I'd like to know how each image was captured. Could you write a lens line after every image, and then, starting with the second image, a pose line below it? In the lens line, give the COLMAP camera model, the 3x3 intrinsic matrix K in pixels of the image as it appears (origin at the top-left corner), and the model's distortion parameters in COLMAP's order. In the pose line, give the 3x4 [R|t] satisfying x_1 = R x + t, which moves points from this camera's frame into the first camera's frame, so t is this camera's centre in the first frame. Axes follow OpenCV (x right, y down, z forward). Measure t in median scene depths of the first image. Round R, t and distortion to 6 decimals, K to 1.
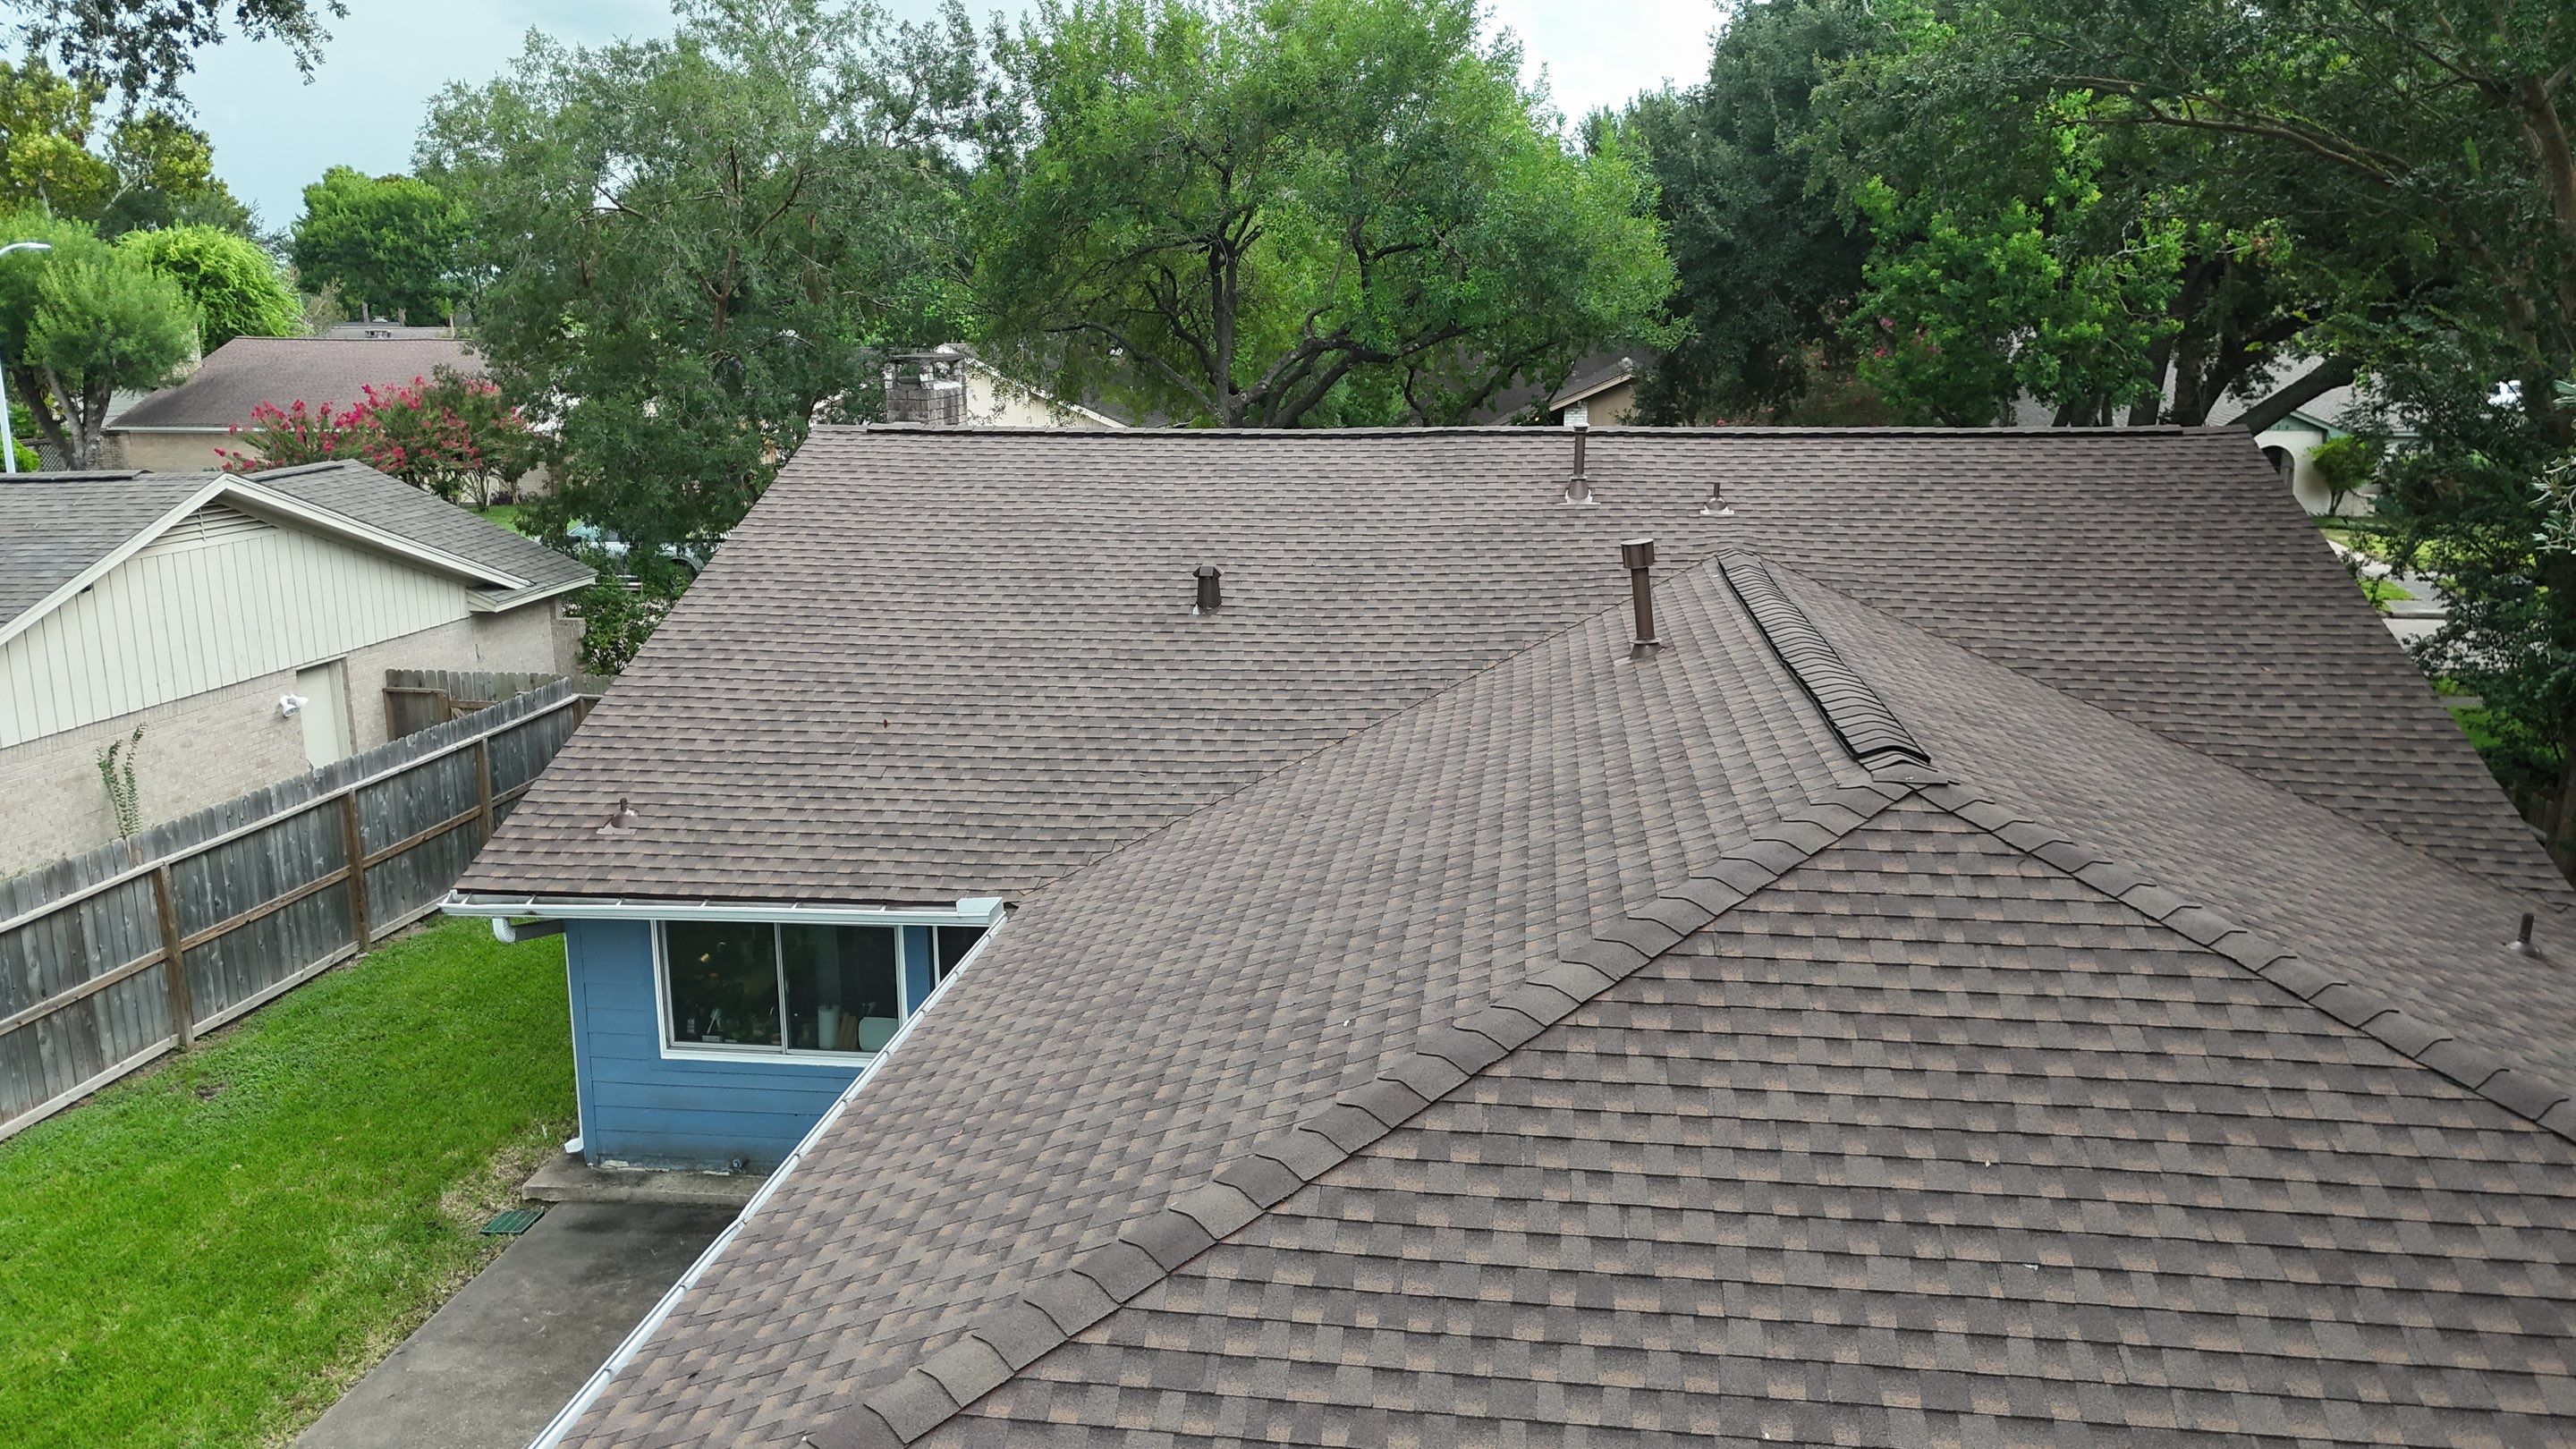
lens RADIAL K [[1911.9, 0, 1287.2], [0, 1911.9, 725.2], [0, 0, 1]] dist [0.036590, -0.001245]
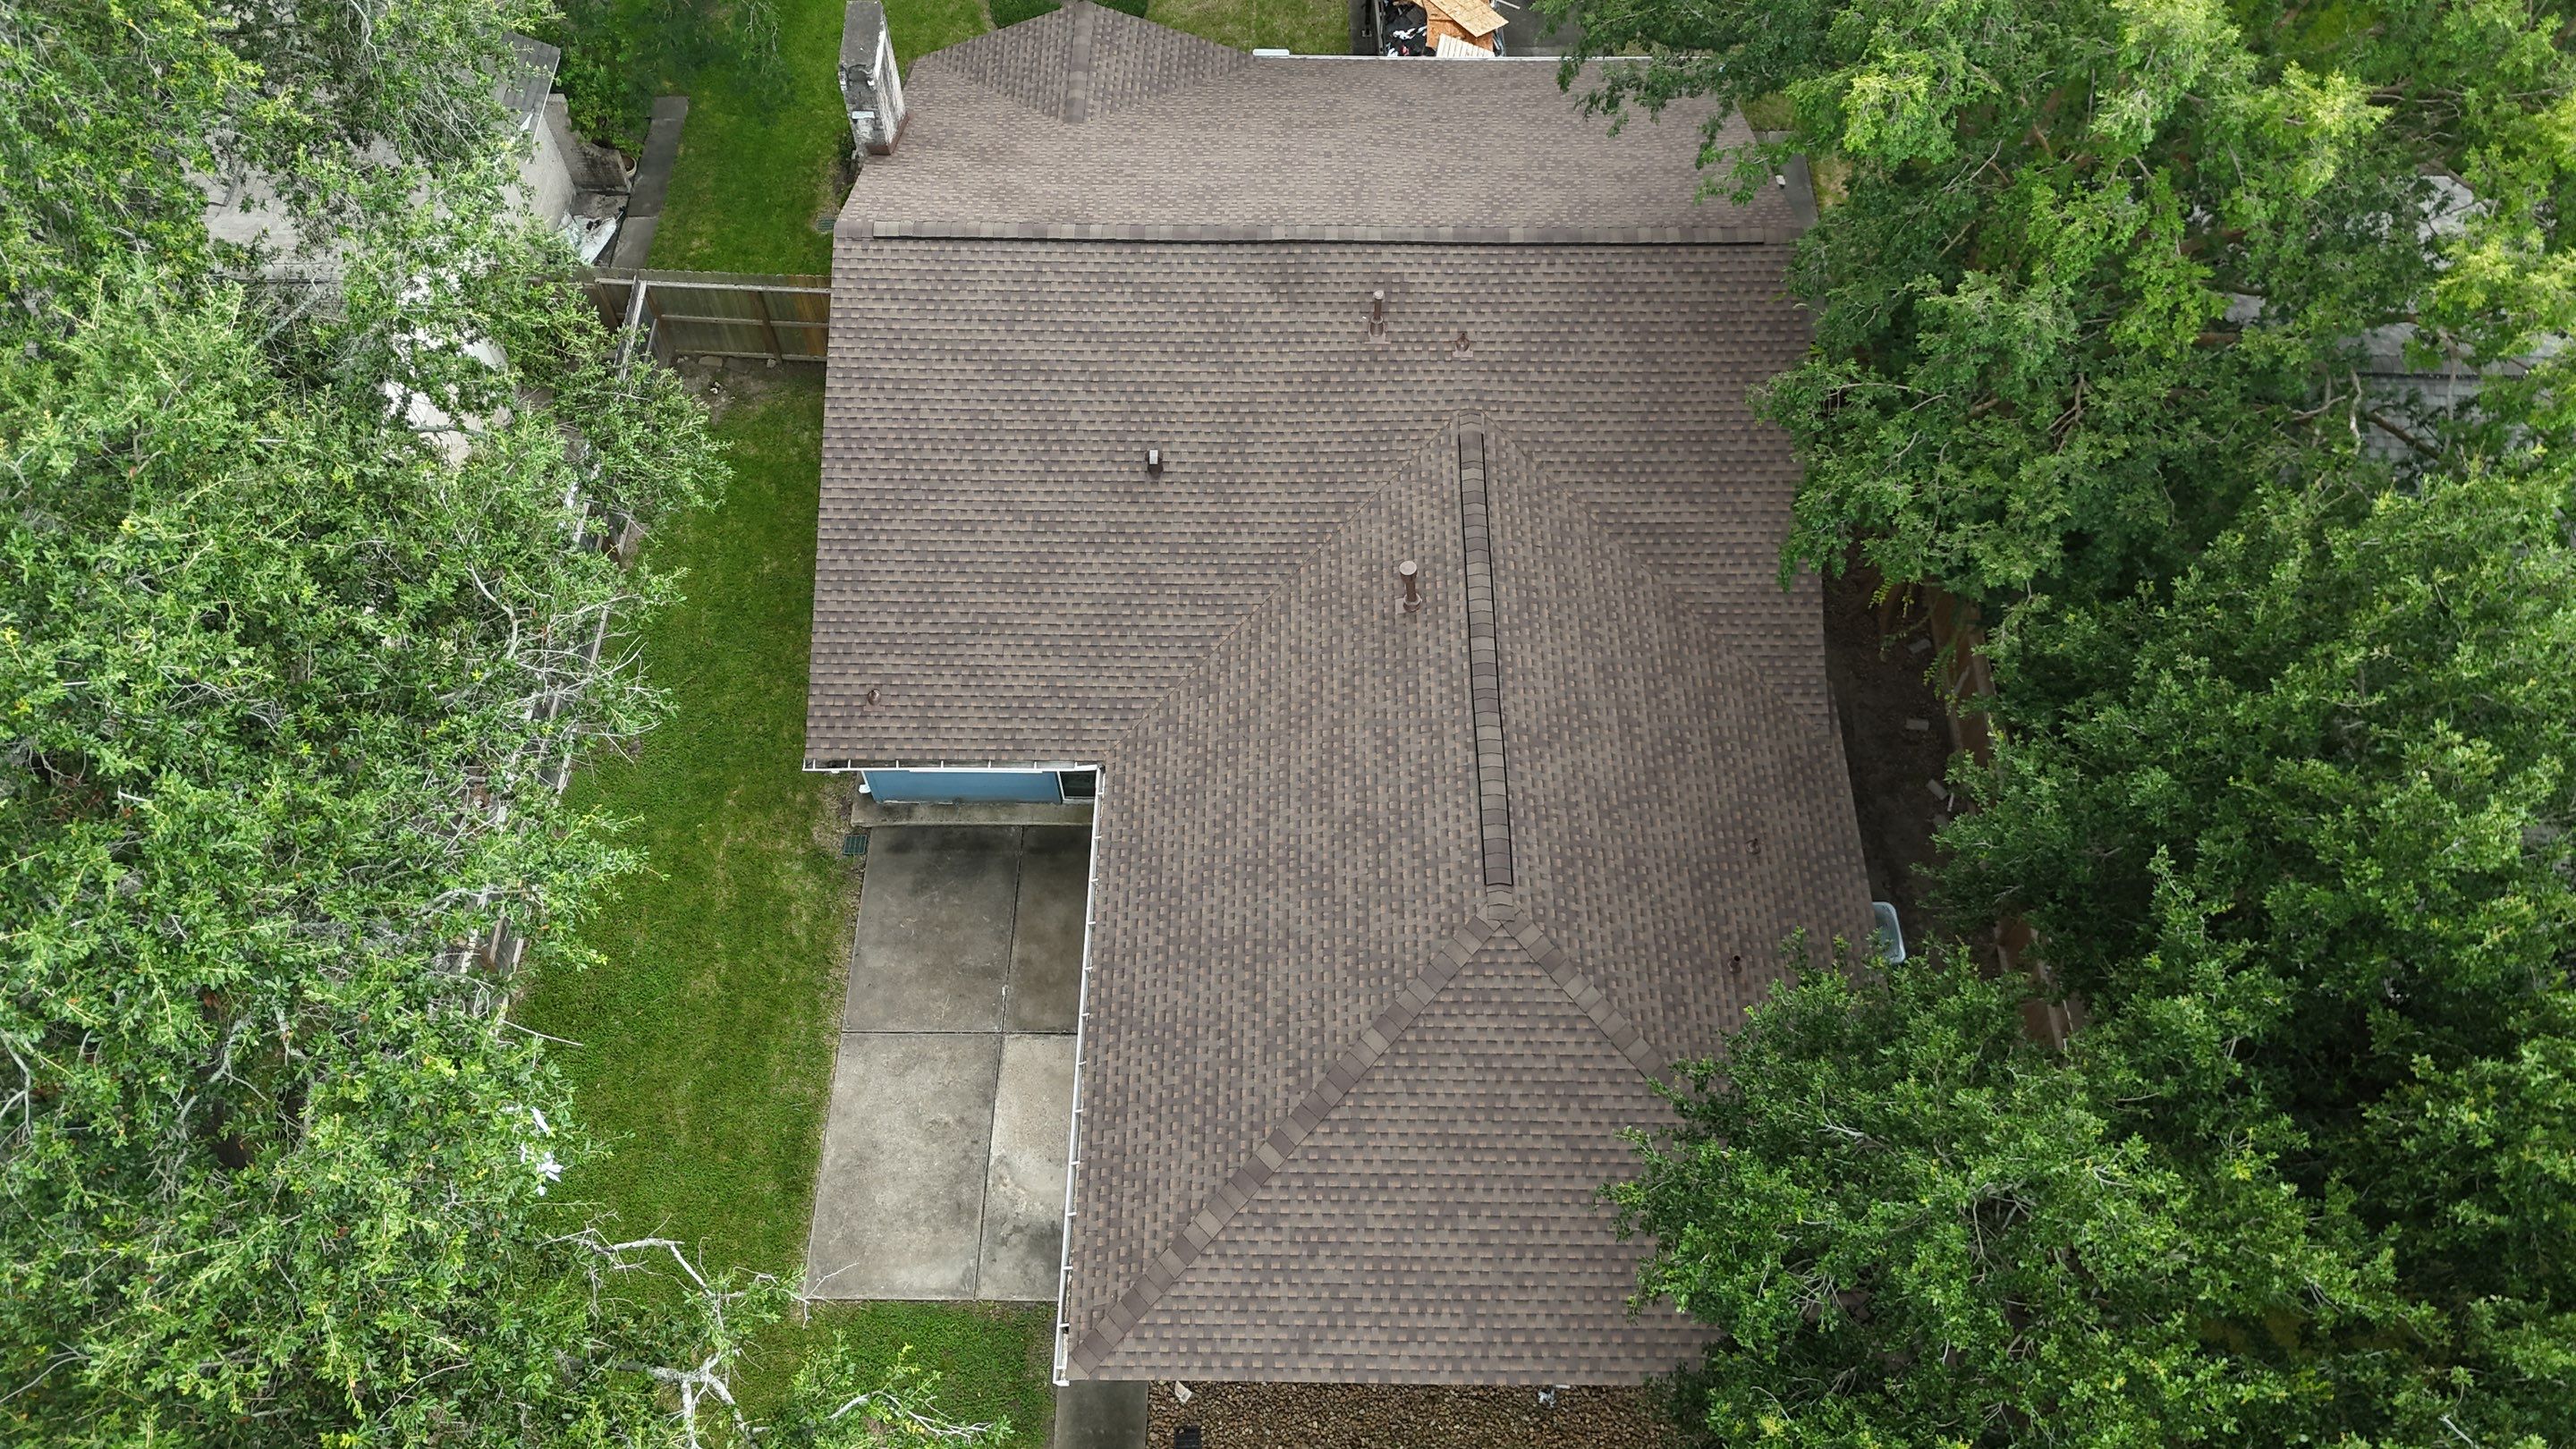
lens RADIAL K [[1911.9, 0, 1290.7], [0, 1911.9, 722.4], [0, 0, 1]] dist [0.036590, -0.001245]
pose [[0.992070, -0.106490, 0.066764, -0.146603], [0.028112, 0.705728, 0.707925, -2.687907], [-0.122504, -0.700434, 0.703125, -0.828691]]
